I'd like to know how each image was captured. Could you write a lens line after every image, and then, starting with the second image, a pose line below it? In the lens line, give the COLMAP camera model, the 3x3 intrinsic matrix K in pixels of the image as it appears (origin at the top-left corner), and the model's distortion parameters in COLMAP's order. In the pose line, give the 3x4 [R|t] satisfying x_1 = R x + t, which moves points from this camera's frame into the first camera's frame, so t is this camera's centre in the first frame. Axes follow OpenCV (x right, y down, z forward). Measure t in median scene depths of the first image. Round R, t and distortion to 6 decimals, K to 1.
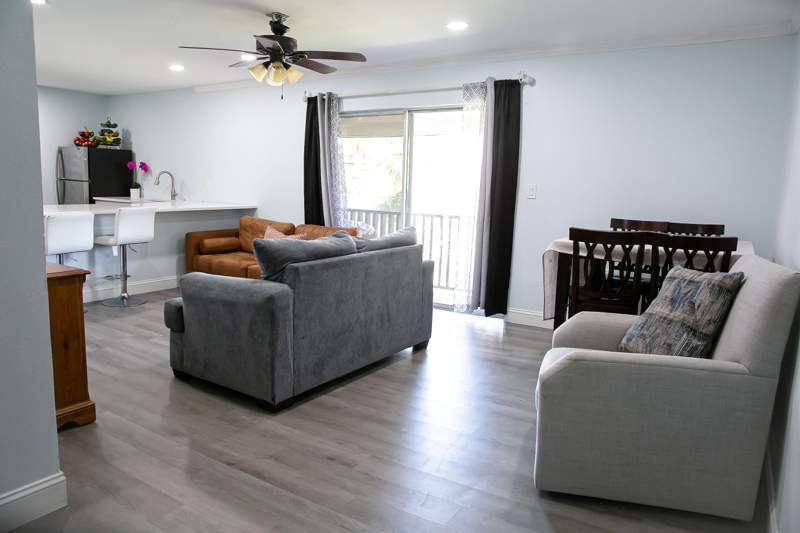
lens RADIAL K [[552.4, 0, 395.9], [0, 552.4, 263.4], [0, 0, 1]] dist [-0.118364, 0.099288]
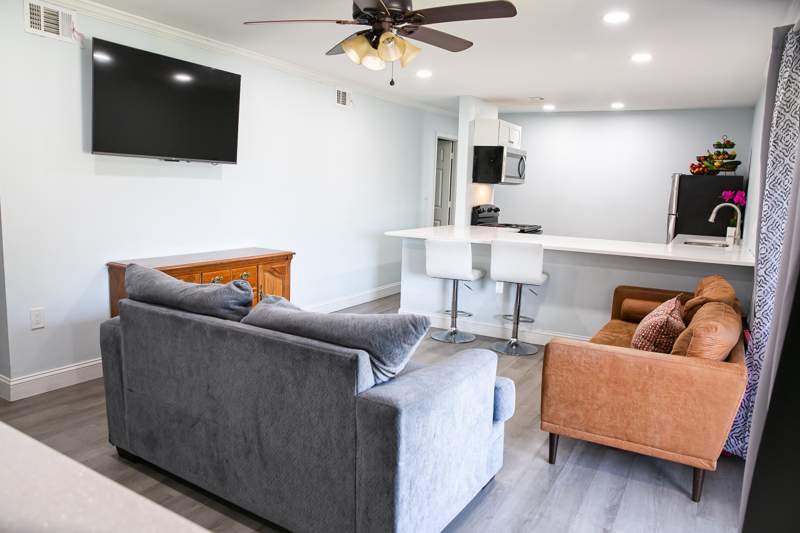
lens RADIAL K [[552.4, 0, 395.9], [0, 552.4, 263.4], [0, 0, 1]] dist [-0.118364, 0.099288]
pose [[0.034414, 0.100951, -0.994296, 0.332938], [-0.174404, 0.980226, 0.093487, -0.104462], [0.984073, 0.170192, 0.051340, 0.695633]]
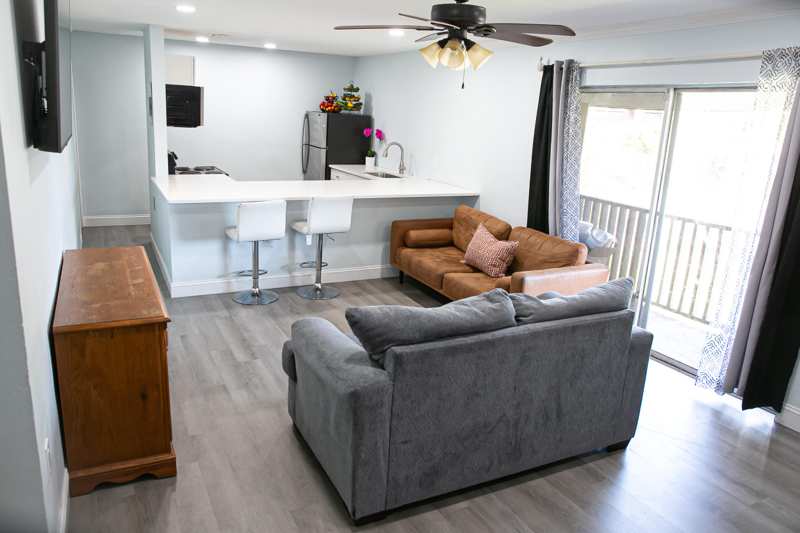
lens RADIAL K [[571.2, 0, 387.3], [0, 571.2, 263.6], [0, 0, 1]] dist [-0.073243, 0.000837]
pose [[0.863533, 0.140082, -0.484445, 0.077926], [-0.094197, 0.988543, 0.117938, -0.100694], [0.495416, -0.056210, 0.866835, 0.178583]]
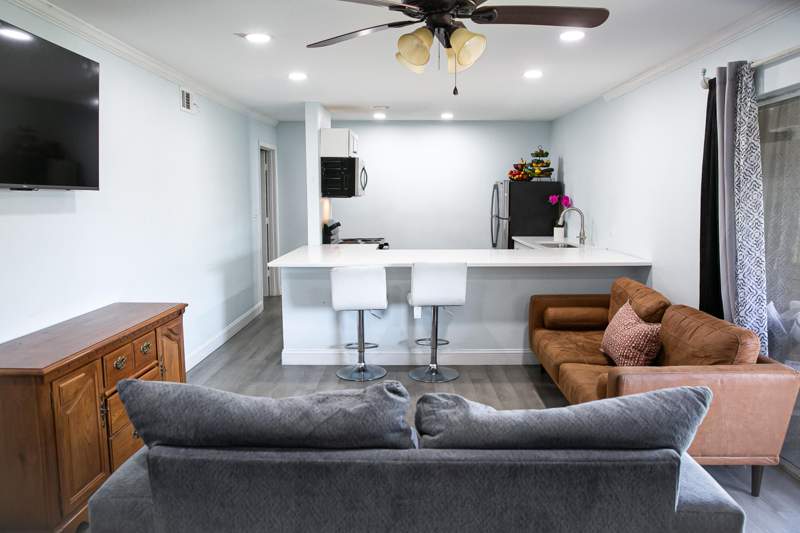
lens RADIAL K [[552.4, 0, 395.9], [0, 552.4, 263.4], [0, 0, 1]] dist [-0.118364, 0.099288]
pose [[0.515954, 0.065523, -0.854107, 0.159357], [-0.099816, 0.994877, 0.016025, -0.096323], [0.850781, 0.076985, 0.519851, 0.471672]]
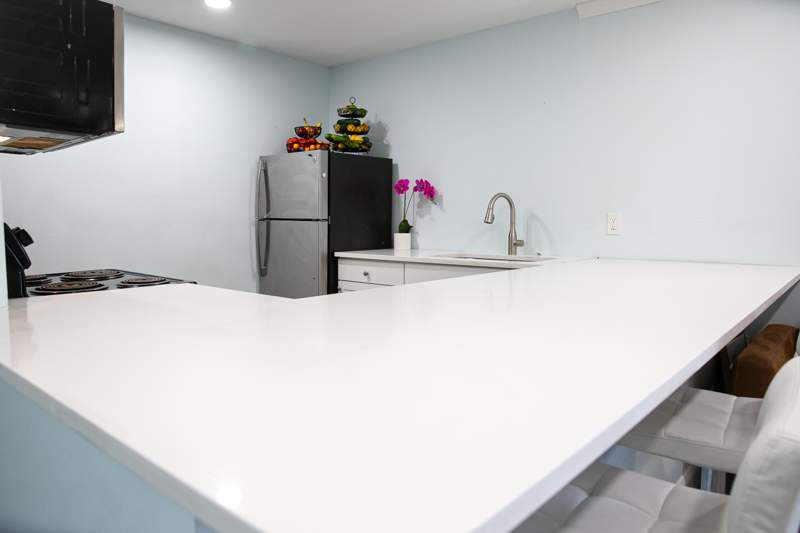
lens RADIAL K [[571.2, 0, 387.3], [0, 571.2, 263.6], [0, 0, 1]] dist [-0.073243, 0.000837]
pose [[0.985797, -0.021309, -0.166581, -0.561280], [0.009579, 0.997437, -0.070901, -0.098559], [0.167665, 0.068299, 0.983475, 0.647275]]
